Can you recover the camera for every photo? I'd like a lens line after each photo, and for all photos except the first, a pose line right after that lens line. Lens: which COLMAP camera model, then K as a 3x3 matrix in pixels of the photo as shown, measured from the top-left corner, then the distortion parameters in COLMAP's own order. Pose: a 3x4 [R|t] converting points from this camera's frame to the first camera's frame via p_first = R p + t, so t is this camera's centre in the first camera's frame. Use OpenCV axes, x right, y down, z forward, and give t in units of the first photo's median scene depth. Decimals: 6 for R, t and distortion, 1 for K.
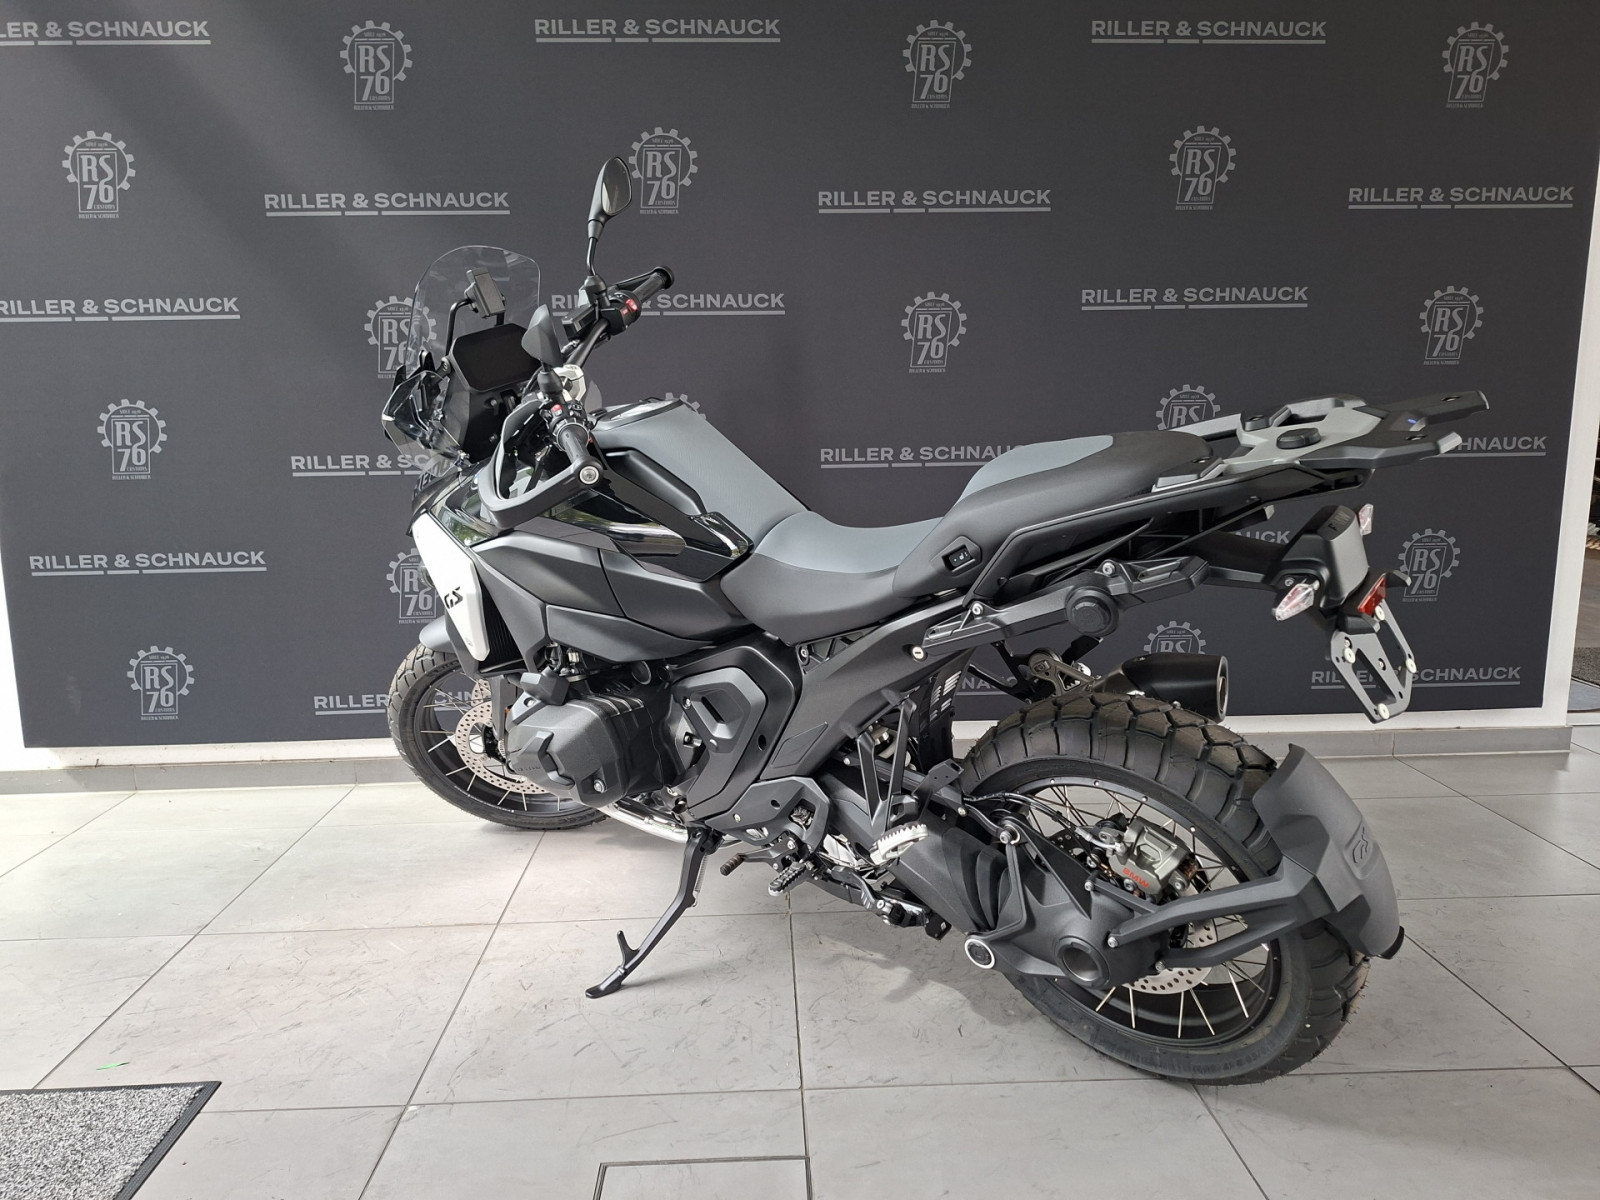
lens RADIAL K [[1082.9, 0, 800.0], [0, 1082.9, 600.0], [0, 0, 1]] dist [0.075302, -0.104234]
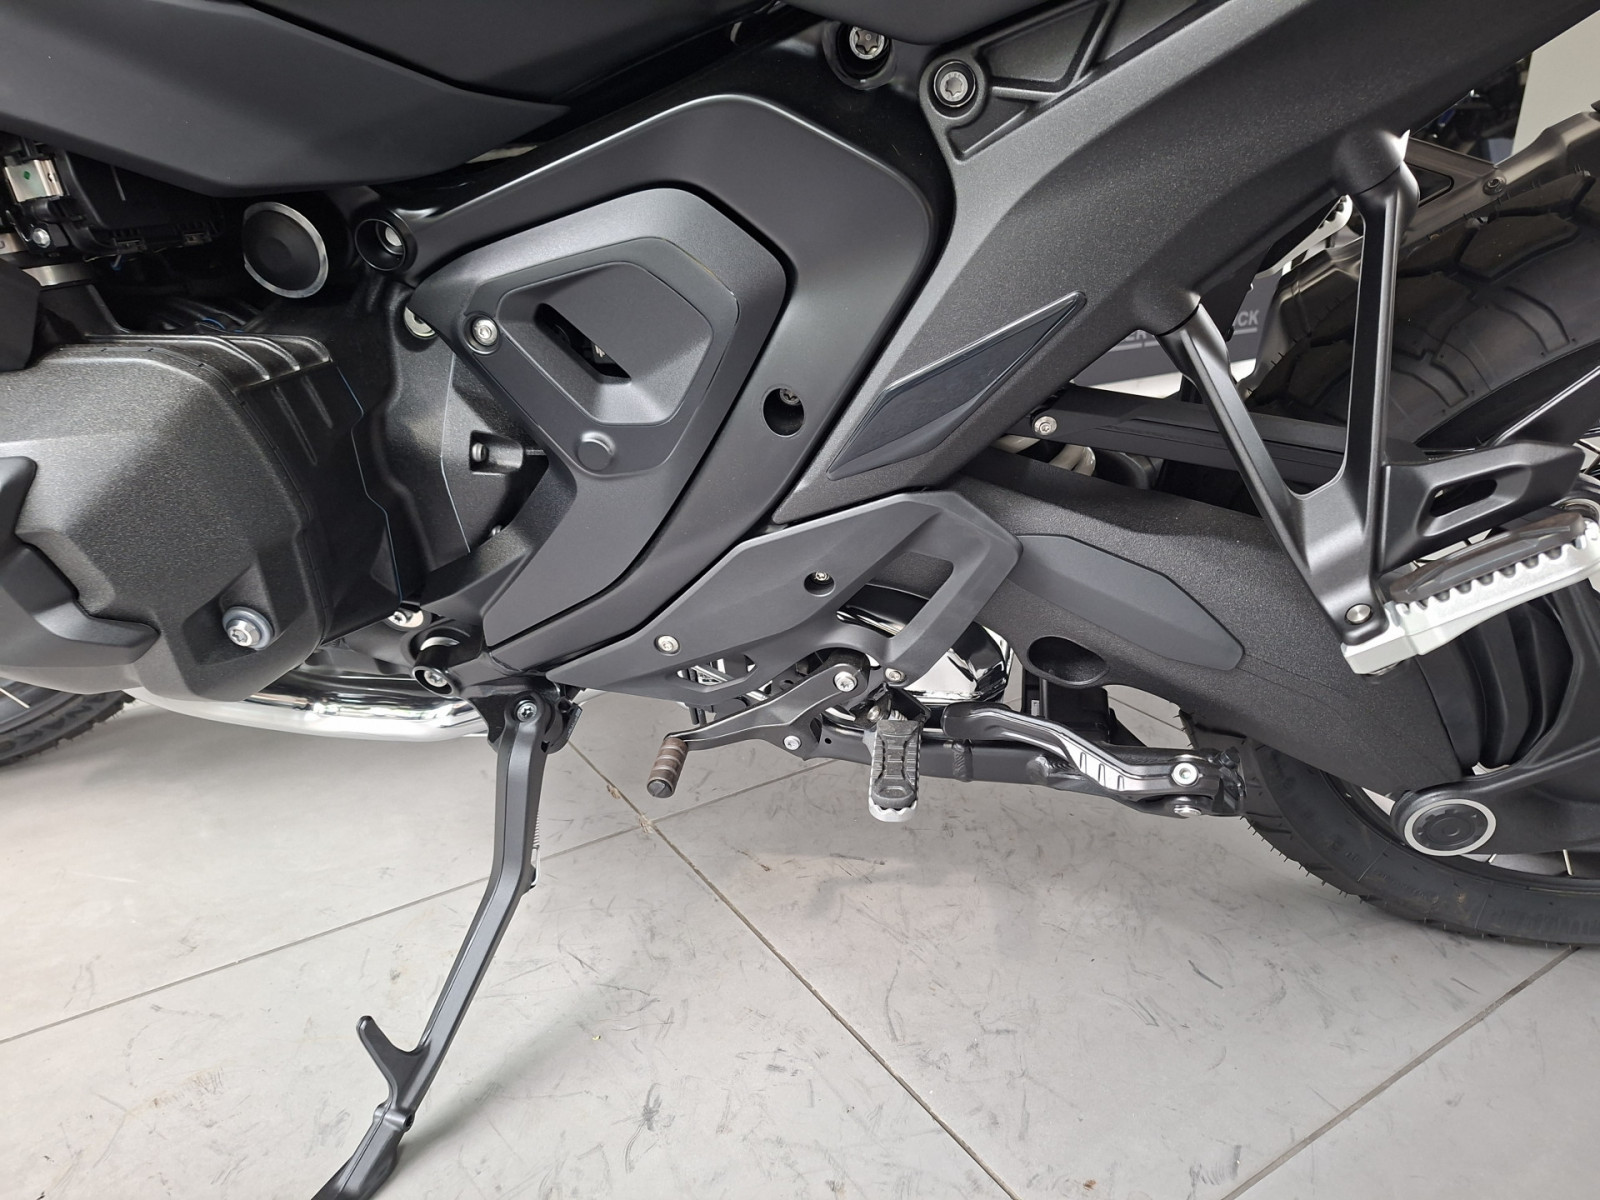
lens RADIAL K [[1100.6, 0, 801.1], [0, 1100.6, 617.5], [0, 0, 1]] dist [0.086979, -0.120060]
pose [[0.858212, -0.183669, 0.479309, -0.225079], [0.083209, 0.971219, 0.223179, 0.126979], [-0.506505, -0.151652, 0.848796, 0.750232]]
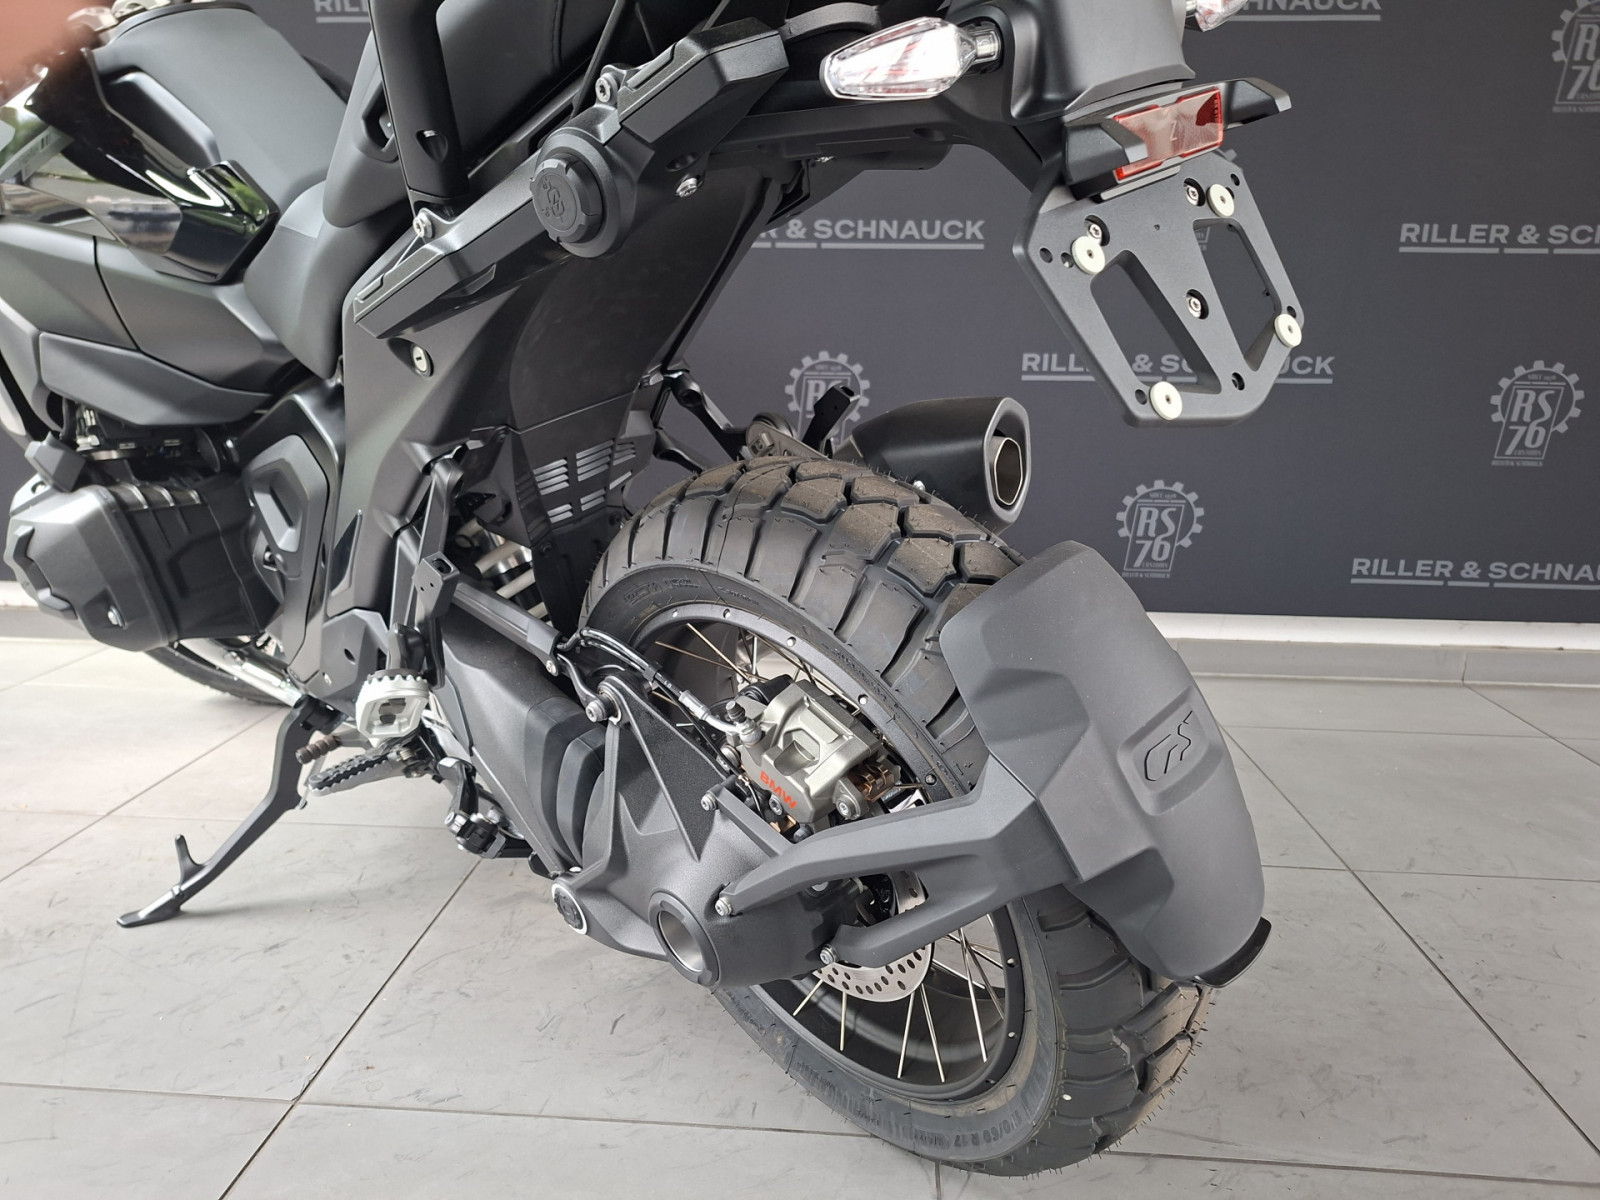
lens RADIAL K [[1100.6, 0, 801.1], [0, 1100.6, 617.5], [0, 0, 1]] dist [0.086979, -0.120060]
pose [[0.994321, 0.052077, -0.092806, 0.321478], [-0.044631, 0.995749, 0.080575, 0.112096], [0.096608, -0.075975, 0.992419, 0.421018]]
